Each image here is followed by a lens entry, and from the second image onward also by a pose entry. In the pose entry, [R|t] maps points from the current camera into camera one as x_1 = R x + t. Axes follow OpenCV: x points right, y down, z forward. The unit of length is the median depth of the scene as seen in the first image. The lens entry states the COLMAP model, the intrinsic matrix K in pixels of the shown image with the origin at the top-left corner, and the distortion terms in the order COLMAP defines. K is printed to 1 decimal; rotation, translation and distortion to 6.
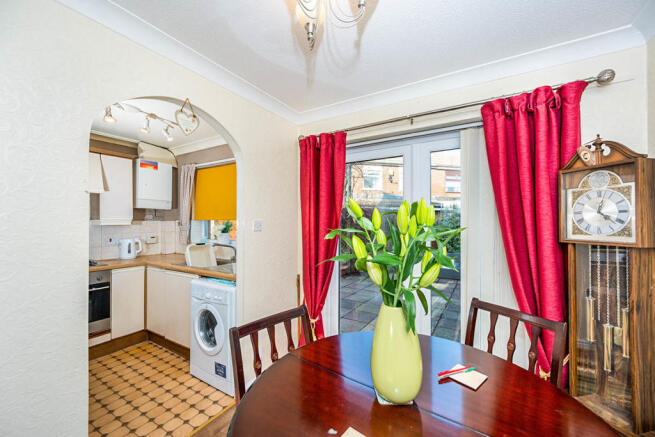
lens RADIAL K [[259.3, 0, 330.5], [0, 259.3, 220.1], [0, 0, 1]] dist [-0.003502, -0.000218]
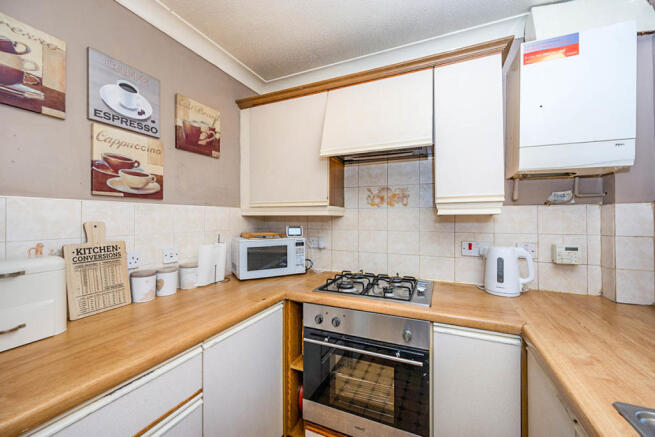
lens RADIAL K [[259.3, 0, 326.7], [0, 259.3, 217.5], [0, 0, 1]] dist [-0.003502, -0.000218]
pose [[0.125507, 0.003493, -0.992087, -0.386048], [0.008339, 0.999955, 0.004576, 0.019002], [0.992058, -0.008847, 0.125472, 0.651759]]
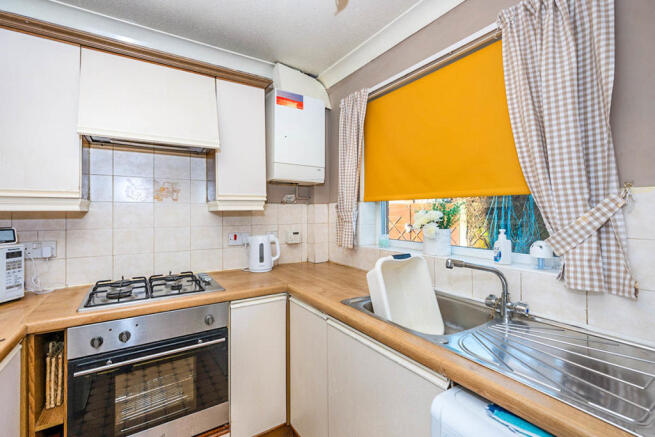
lens RADIAL K [[286.5, 0, 327.2], [0, 286.5, 212.6], [0, 0, 1]] dist [0.000791, 0.000096]
pose [[0.899848, 0.000391, -0.436202, -0.375536], [0.004915, 0.999927, 0.011037, 0.016999], [0.436175, -0.012075, 0.899781, 0.499886]]
